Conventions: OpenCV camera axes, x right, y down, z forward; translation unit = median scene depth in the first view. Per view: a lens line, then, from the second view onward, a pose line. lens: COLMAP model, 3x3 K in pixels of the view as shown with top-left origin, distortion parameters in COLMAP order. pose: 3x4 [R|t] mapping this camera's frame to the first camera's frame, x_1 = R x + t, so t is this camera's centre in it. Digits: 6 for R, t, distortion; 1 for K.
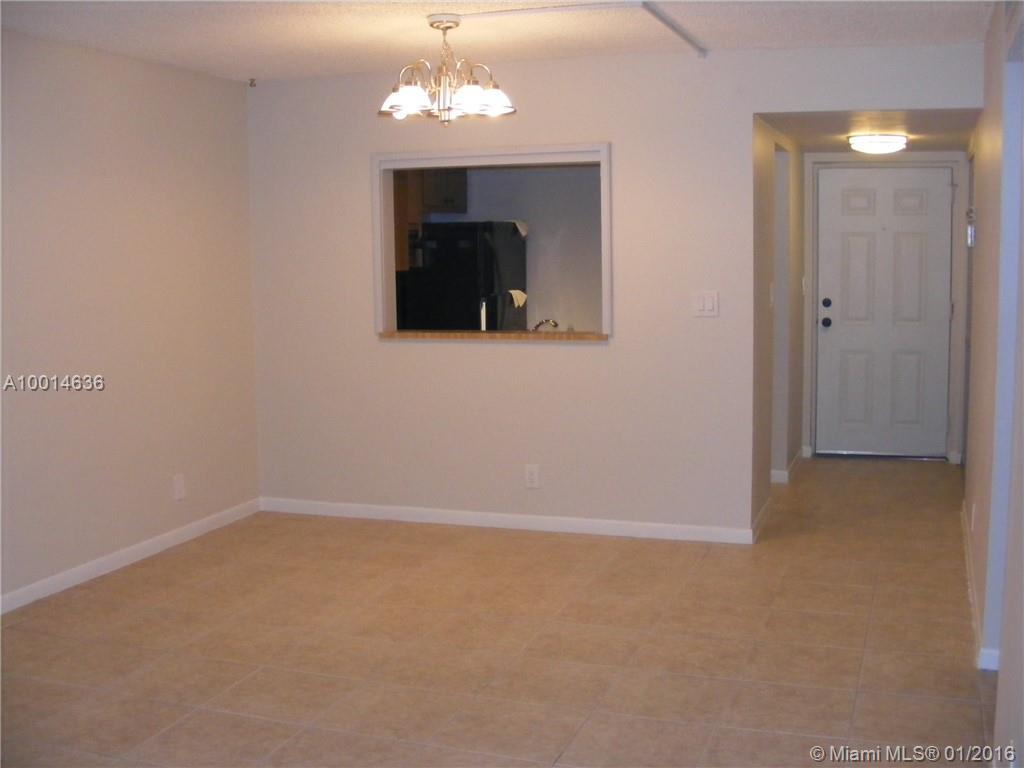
lens RADIAL K [[1170.4, 0, 511.9], [0, 1170.4, 383.3], [0, 0, 1]] dist [-0.178334, 0.000000]
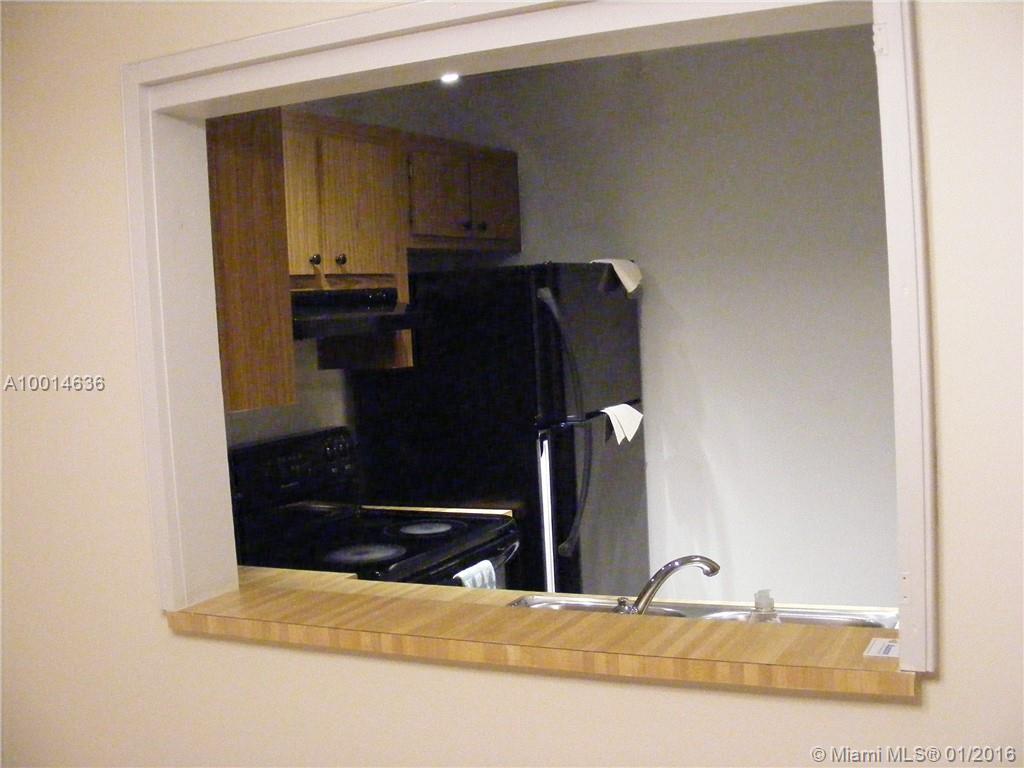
lens RADIAL K [[1170.4, 0, 512.8], [0, 1170.4, 382.7], [0, 0, 1]] dist [-0.178334, 0.000000]
pose [[0.992843, -0.030101, -0.115574, 0.016469], [0.025122, 0.998702, -0.044297, -0.071077], [0.116757, 0.041077, 0.992311, 0.538358]]
